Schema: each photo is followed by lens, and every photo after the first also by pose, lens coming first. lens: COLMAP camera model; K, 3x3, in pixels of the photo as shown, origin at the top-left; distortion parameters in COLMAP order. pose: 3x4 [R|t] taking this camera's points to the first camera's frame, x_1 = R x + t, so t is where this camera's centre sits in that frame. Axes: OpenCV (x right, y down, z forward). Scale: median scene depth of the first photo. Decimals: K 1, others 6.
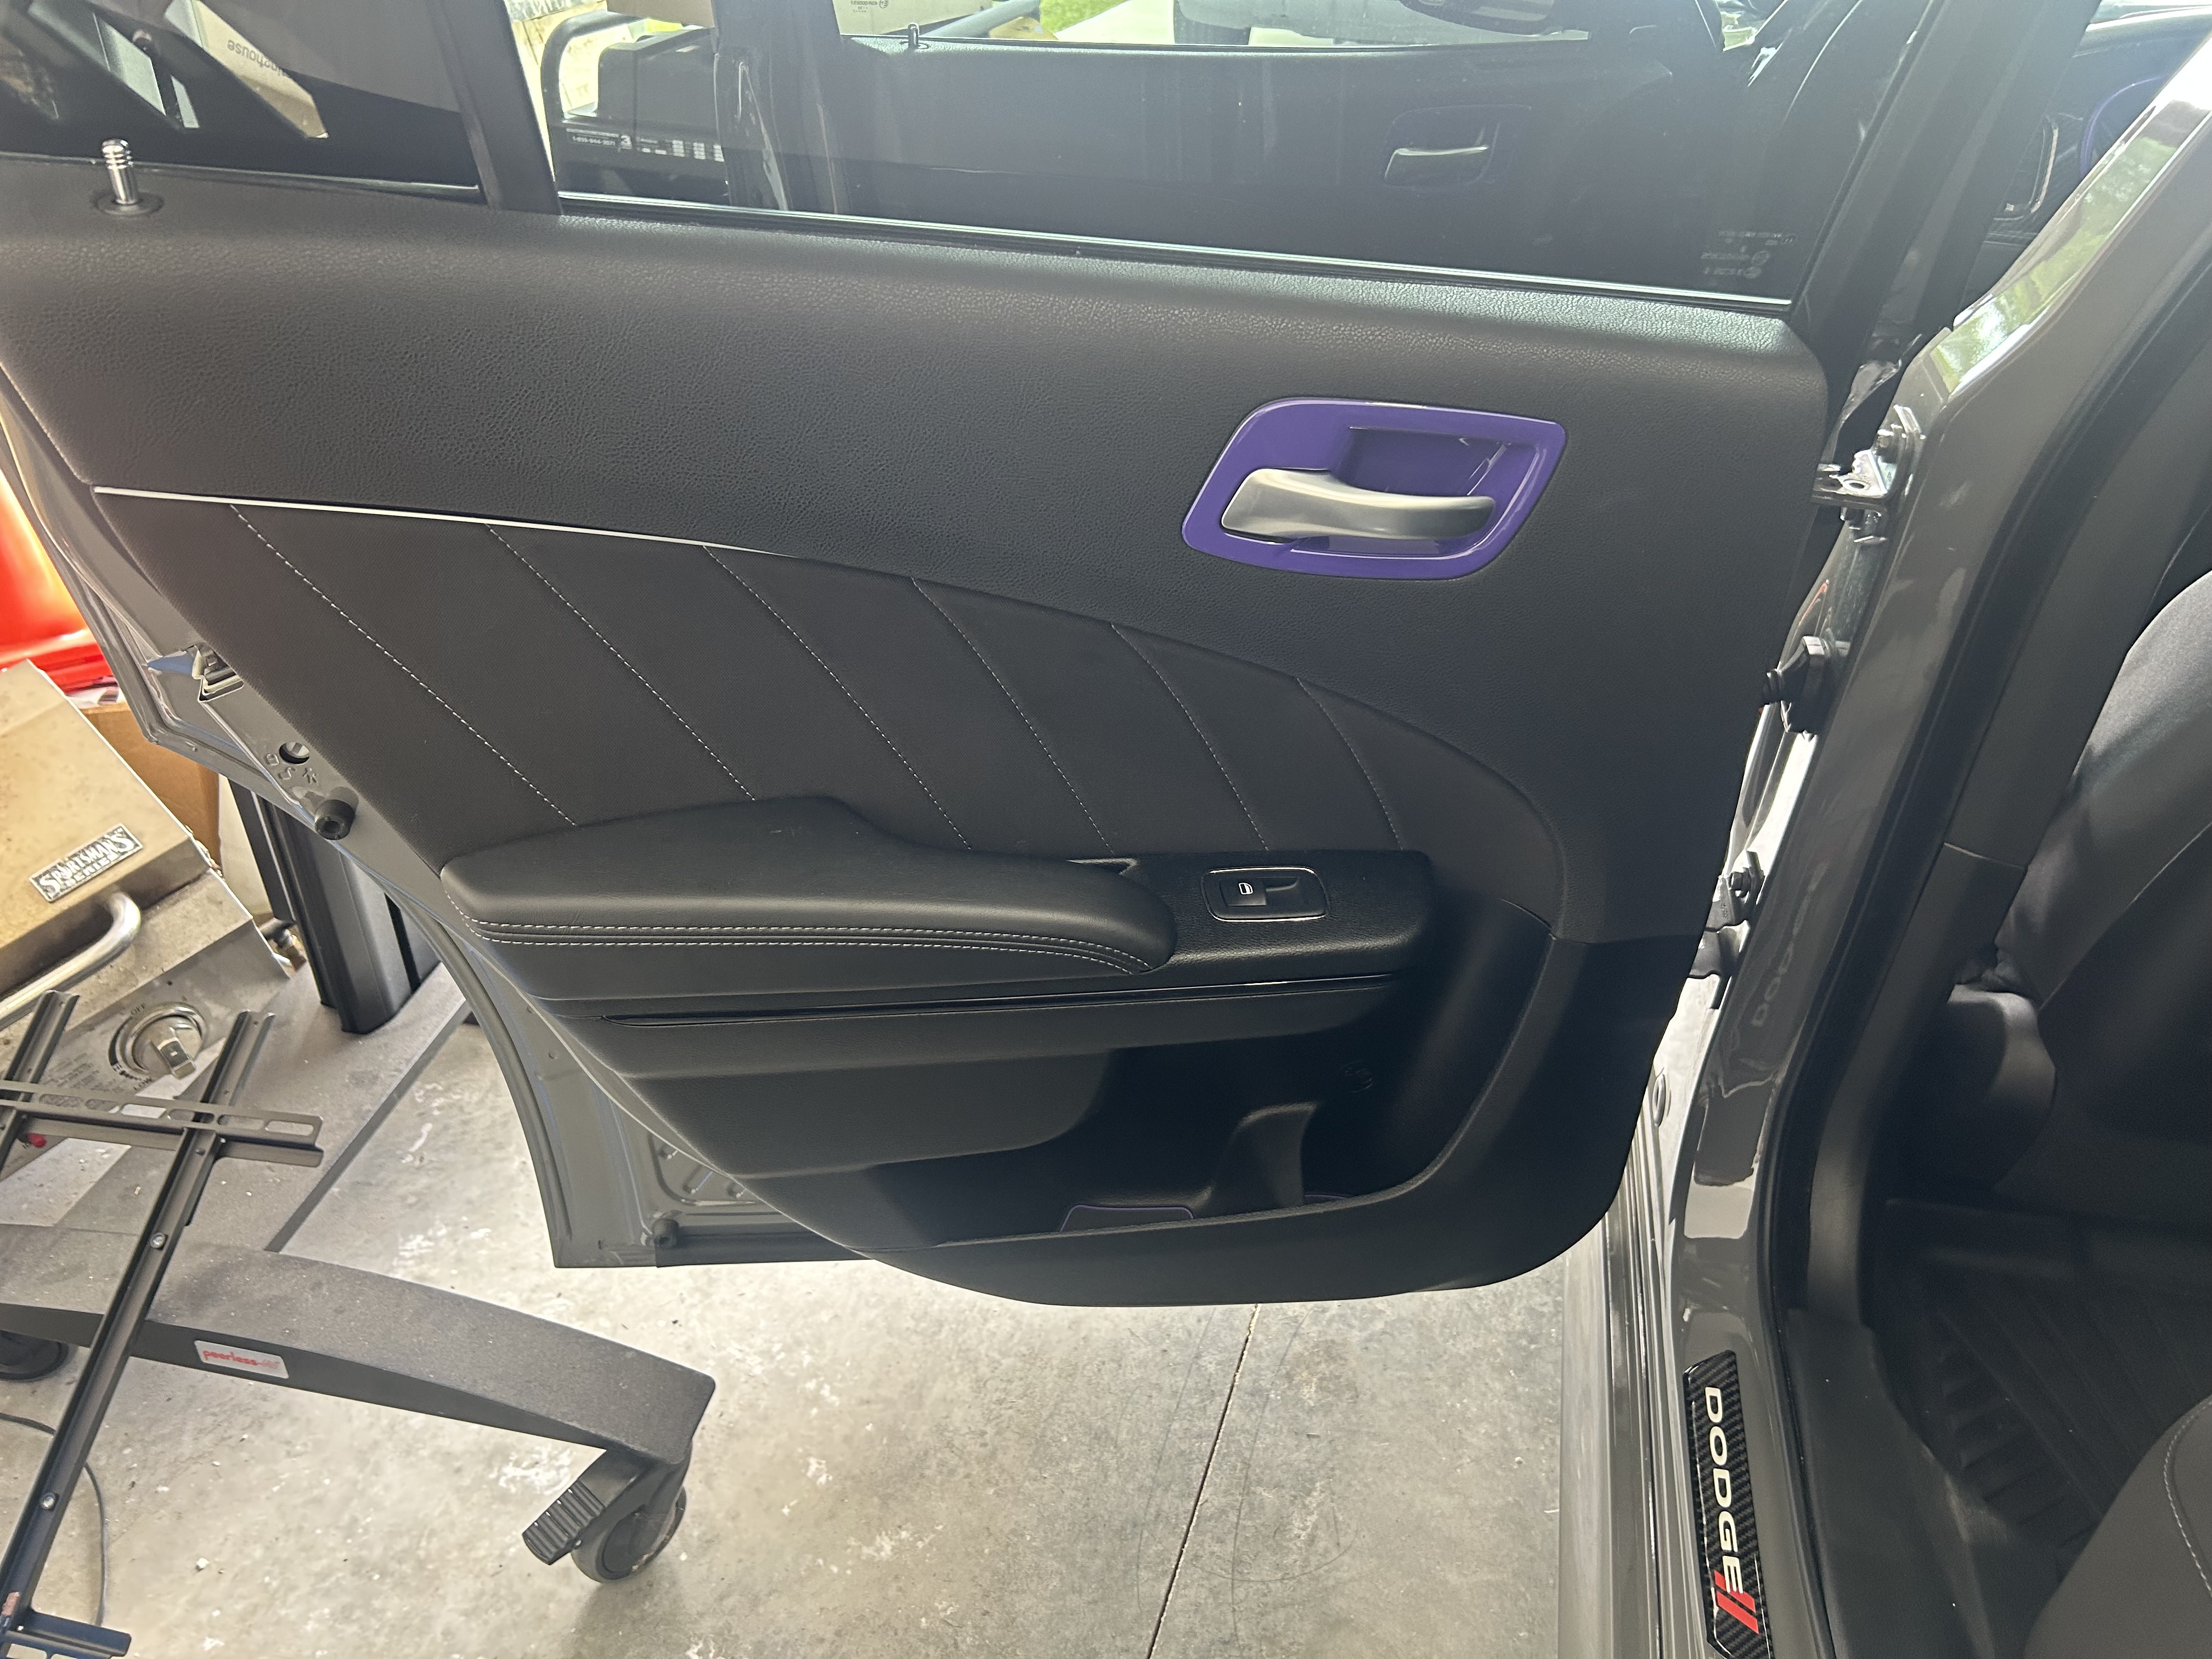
lens RADIAL K [[1685.2, 0, 1105.2], [0, 1685.2, 821.2], [0, 0, 1]] dist [0.039311, -0.048928]
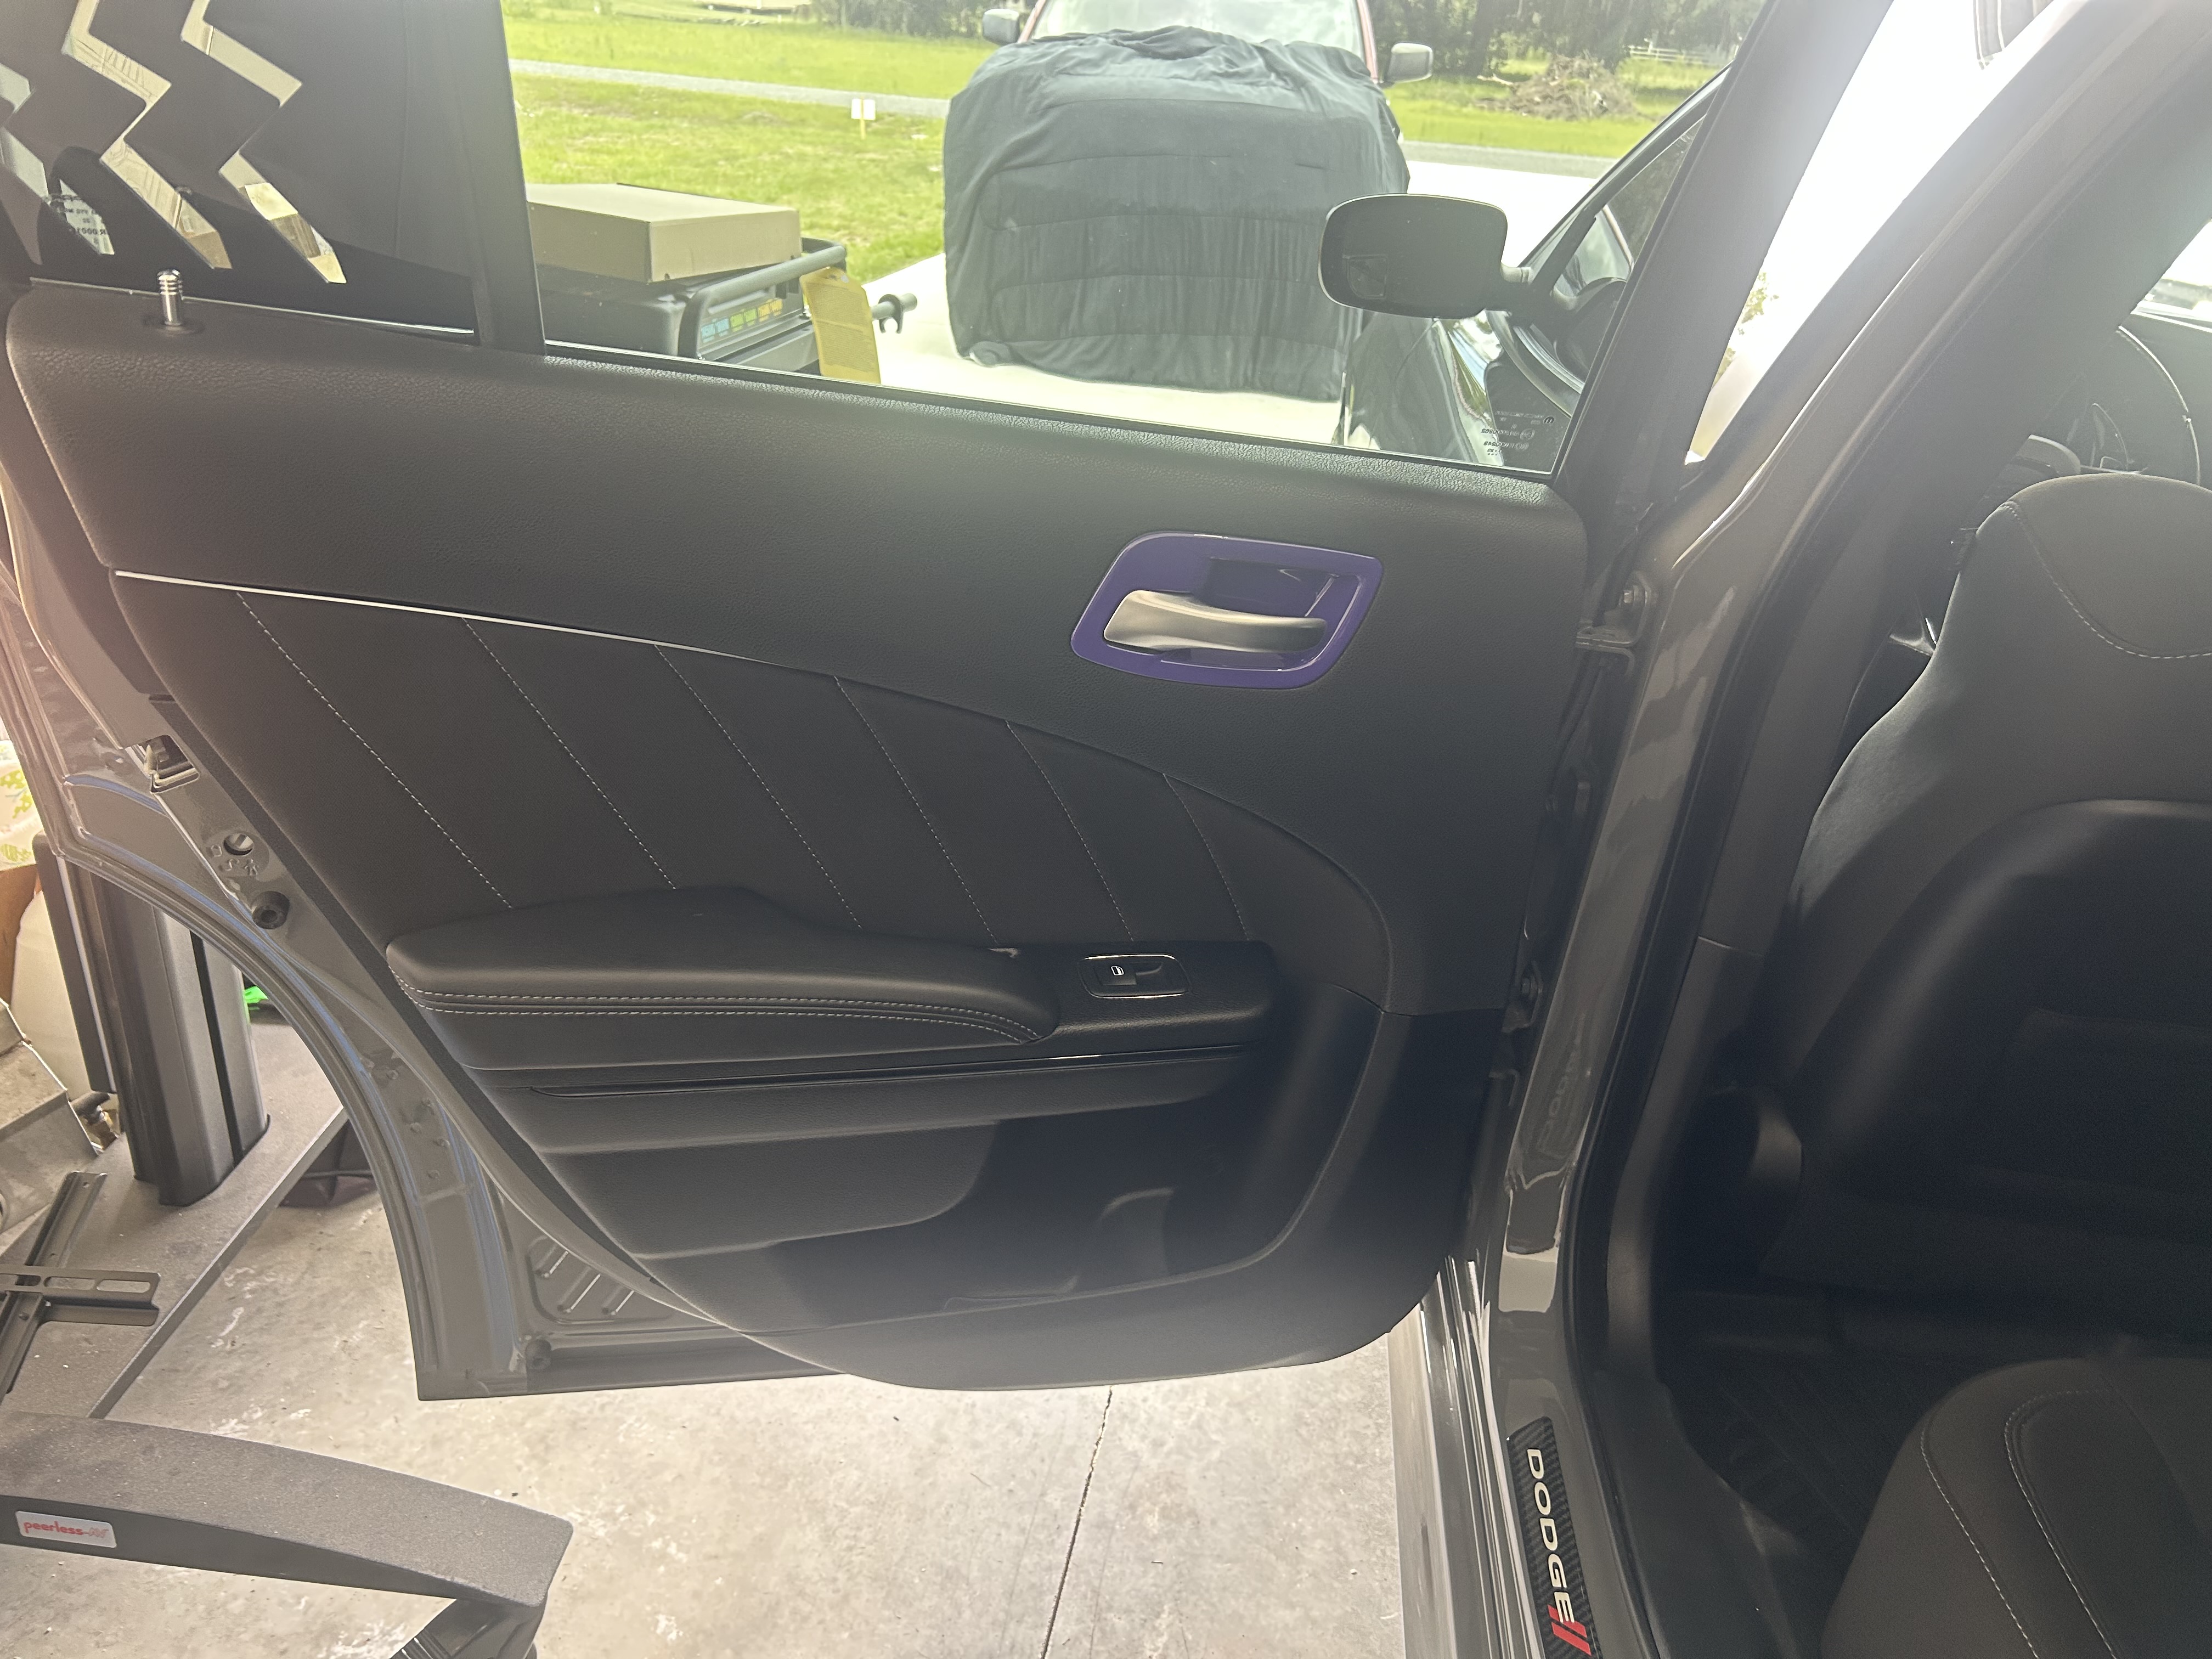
lens RADIAL K [[1685.2, 0, 1112.5], [0, 1685.2, 828.6], [0, 0, 1]] dist [0.039311, -0.048928]
pose [[0.990191, -0.006373, 0.139578, -0.051140], [0.025345, 0.990579, -0.134574, 0.065880], [-0.137405, 0.136792, 0.981024, -0.075662]]
